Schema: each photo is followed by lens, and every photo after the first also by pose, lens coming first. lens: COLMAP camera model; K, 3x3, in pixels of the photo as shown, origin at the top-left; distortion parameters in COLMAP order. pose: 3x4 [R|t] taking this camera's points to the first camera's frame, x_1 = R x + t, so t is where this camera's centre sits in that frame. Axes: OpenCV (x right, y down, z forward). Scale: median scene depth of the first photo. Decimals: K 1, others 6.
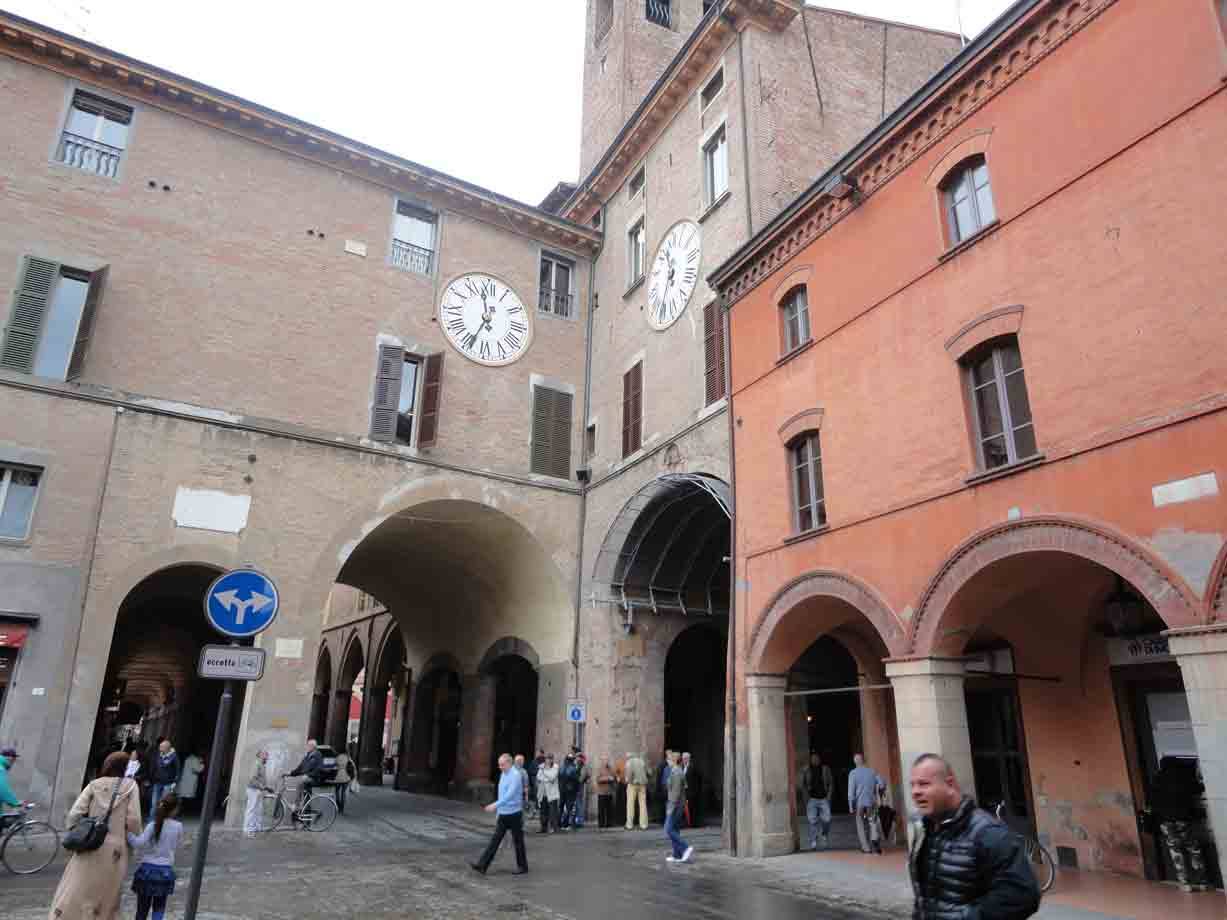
lens RADIAL K [[821.5, 0, 616.0], [0, 821.5, 458.2], [0, 0, 1]] dist [-0.008363, -0.003774]
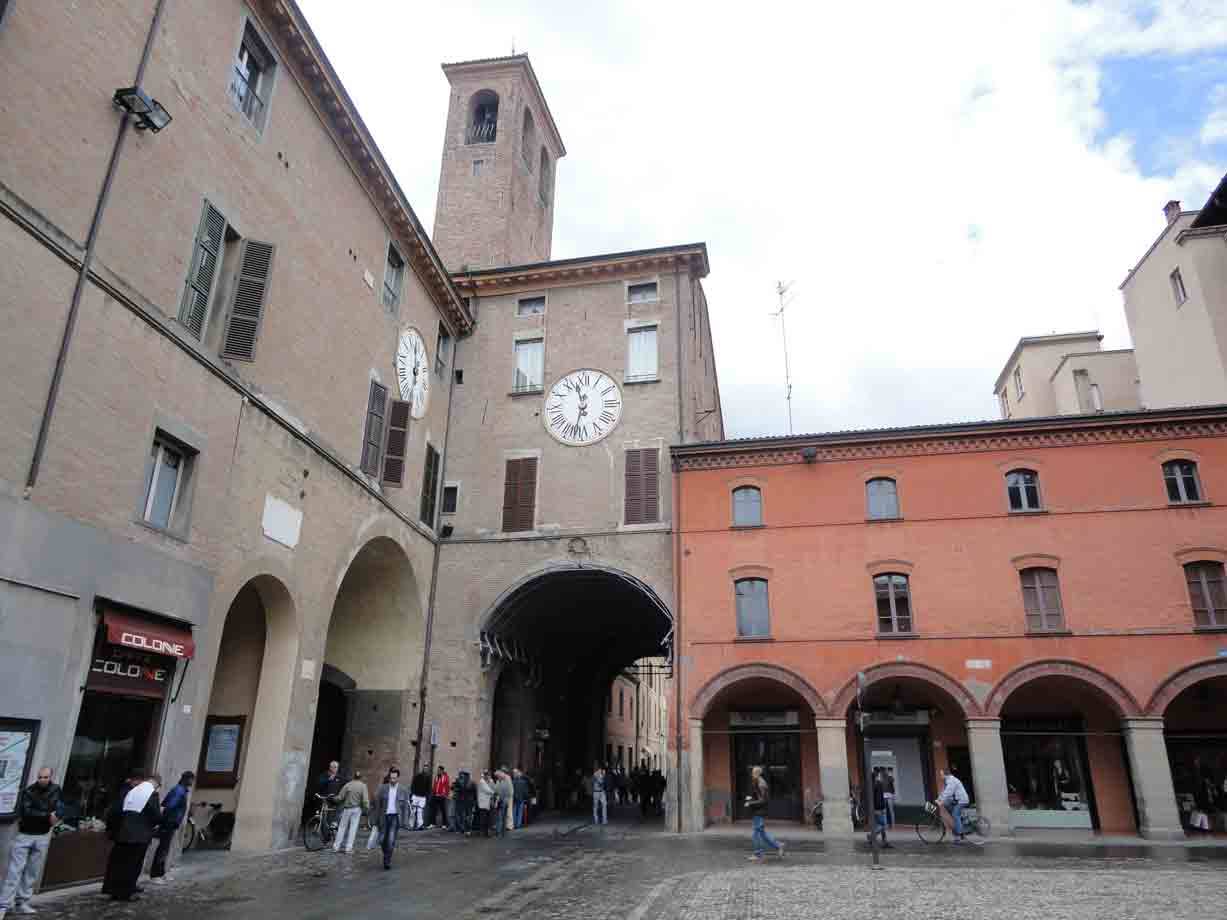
lens RADIAL K [[821.5, 0, 616.5], [0, 821.5, 460.8], [0, 0, 1]] dist [-0.008363, -0.003774]
pose [[0.630202, 0.262161, 0.730833, -0.977178], [-0.251283, 0.959480, -0.127498, 0.018572], [-0.734645, -0.103296, 0.670542, 0.072429]]
